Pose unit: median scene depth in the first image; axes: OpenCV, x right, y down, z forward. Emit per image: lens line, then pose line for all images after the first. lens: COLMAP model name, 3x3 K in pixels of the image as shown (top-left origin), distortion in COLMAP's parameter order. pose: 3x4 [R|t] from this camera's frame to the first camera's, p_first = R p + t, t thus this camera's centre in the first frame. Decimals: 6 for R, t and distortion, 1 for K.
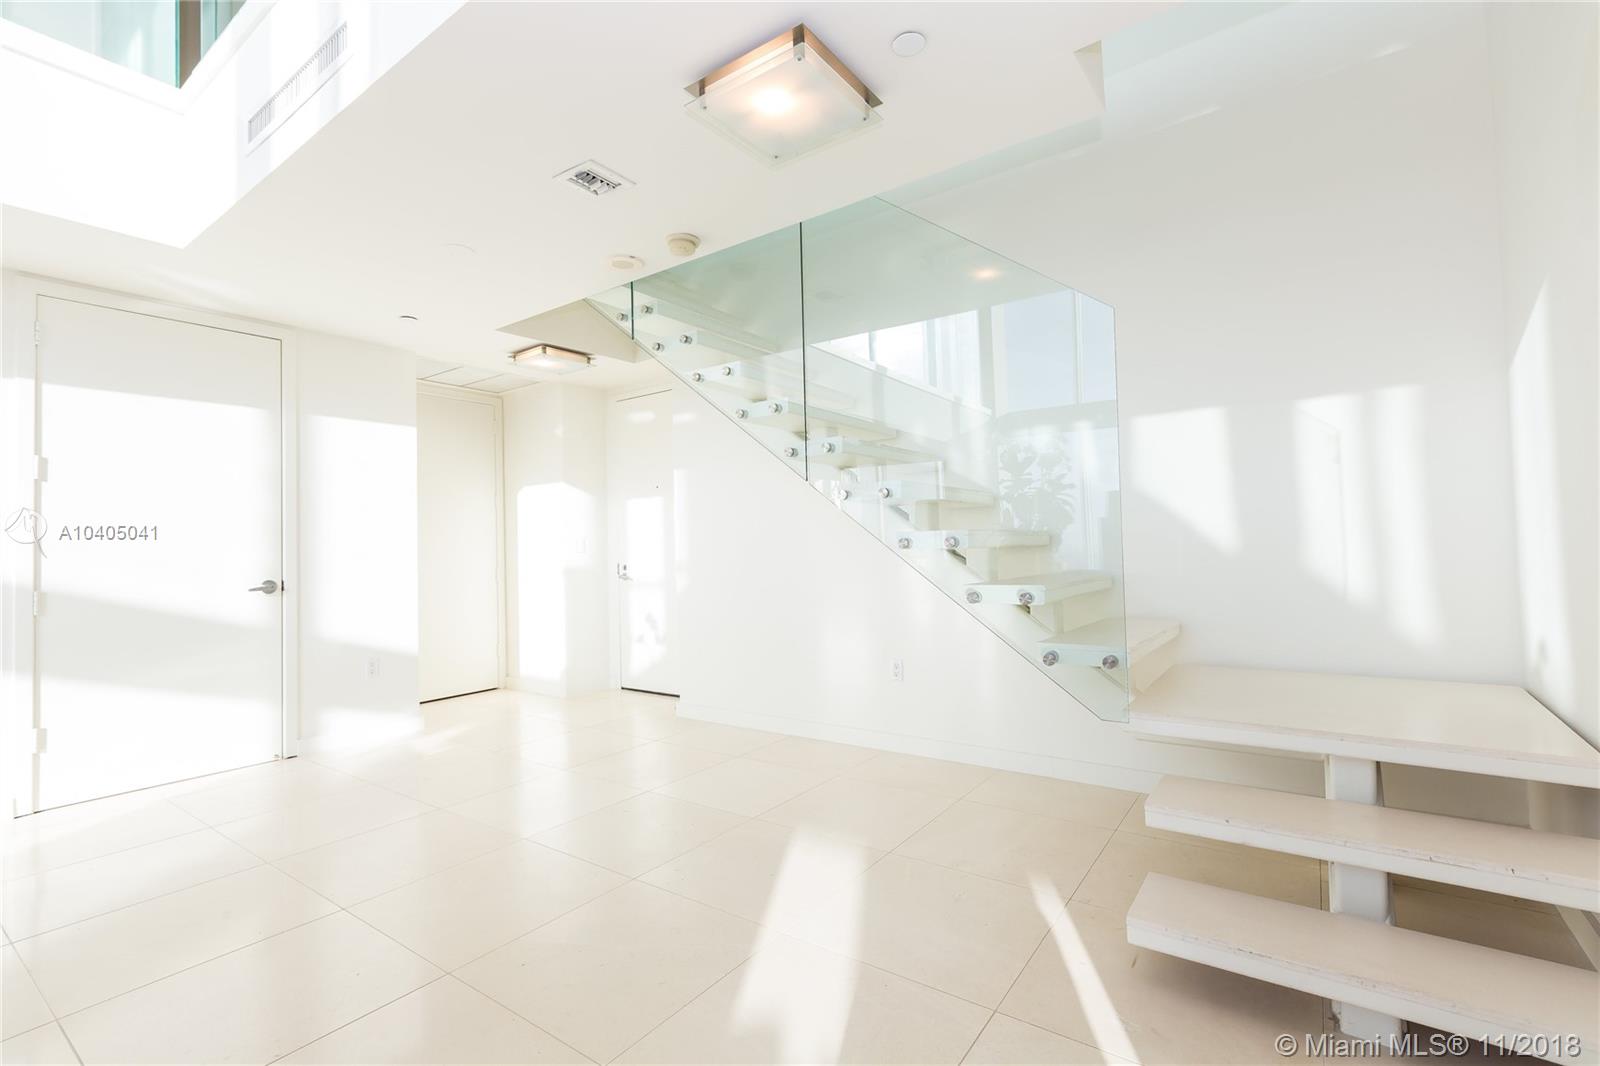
lens RADIAL K [[717.1, 0, 800.0], [0, 717.1, 533.0], [0, 0, 1]] dist [0.001752, 0.000015]
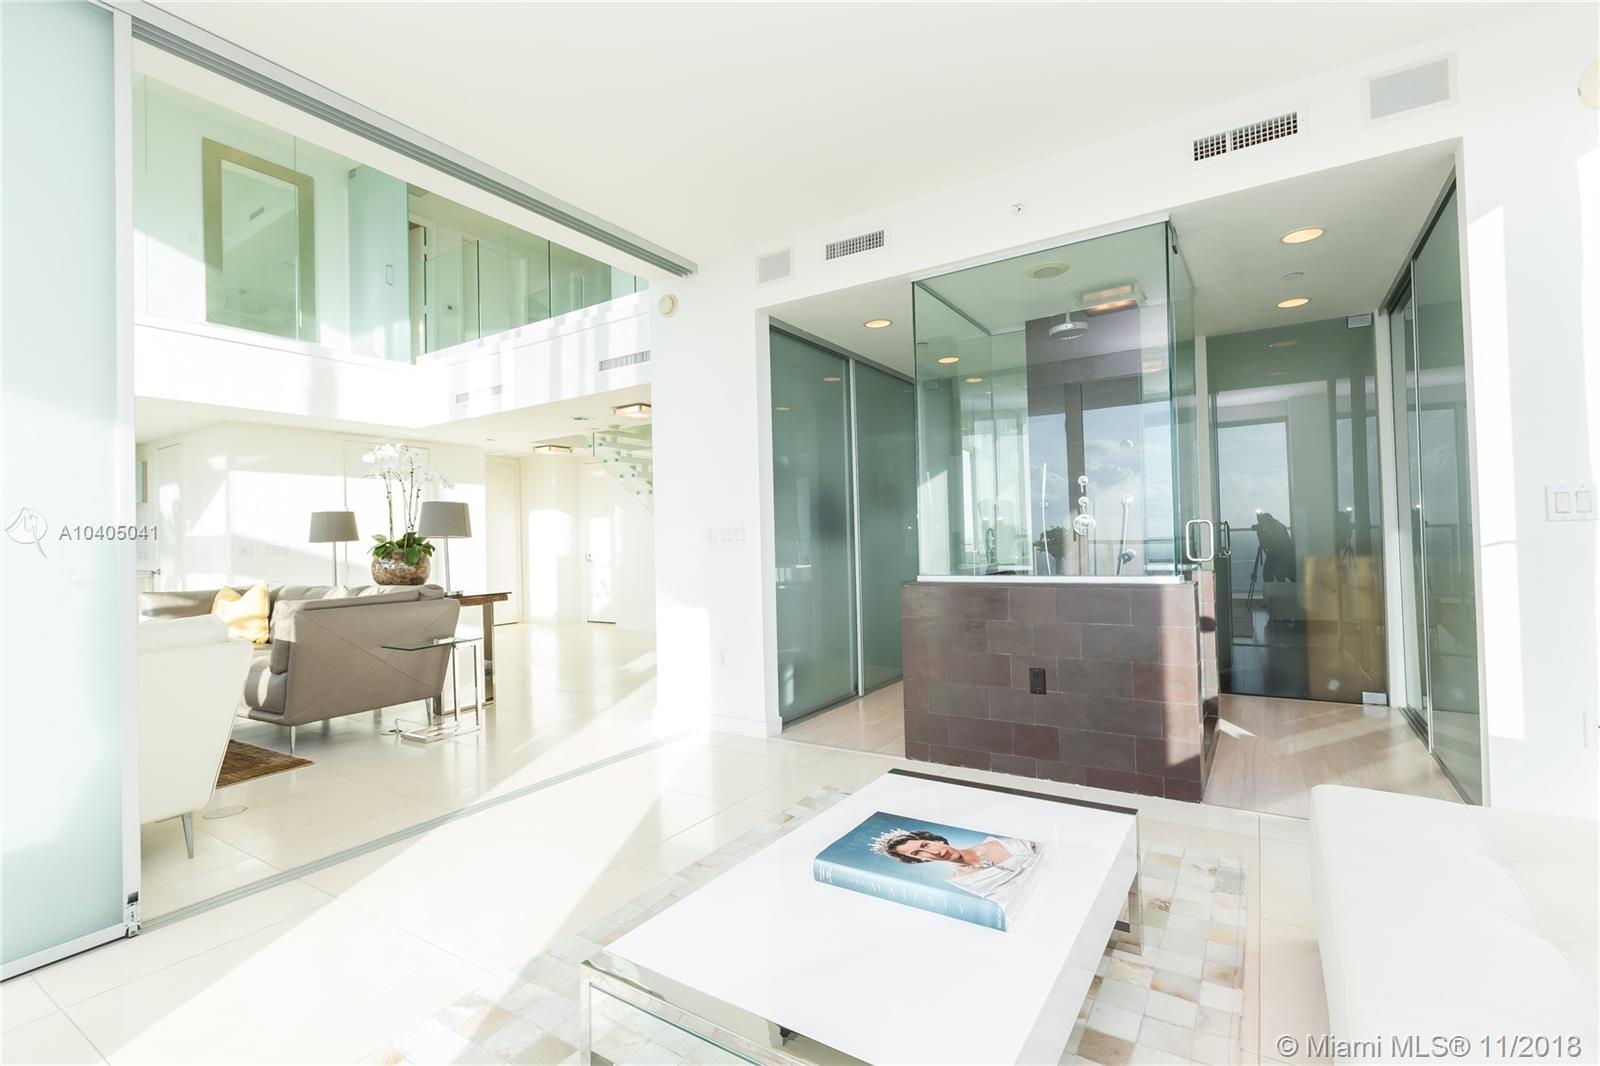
lens RADIAL K [[717.1, 0, 800.0], [0, 717.1, 533.0], [0, 0, 1]] dist [0.001752, 0.000015]
pose [[0.998845, 0.005333, 0.047745, 0.213194], [-0.005713, 0.999953, 0.007823, -0.028437], [-0.047701, -0.008087, 0.998829, -0.887724]]
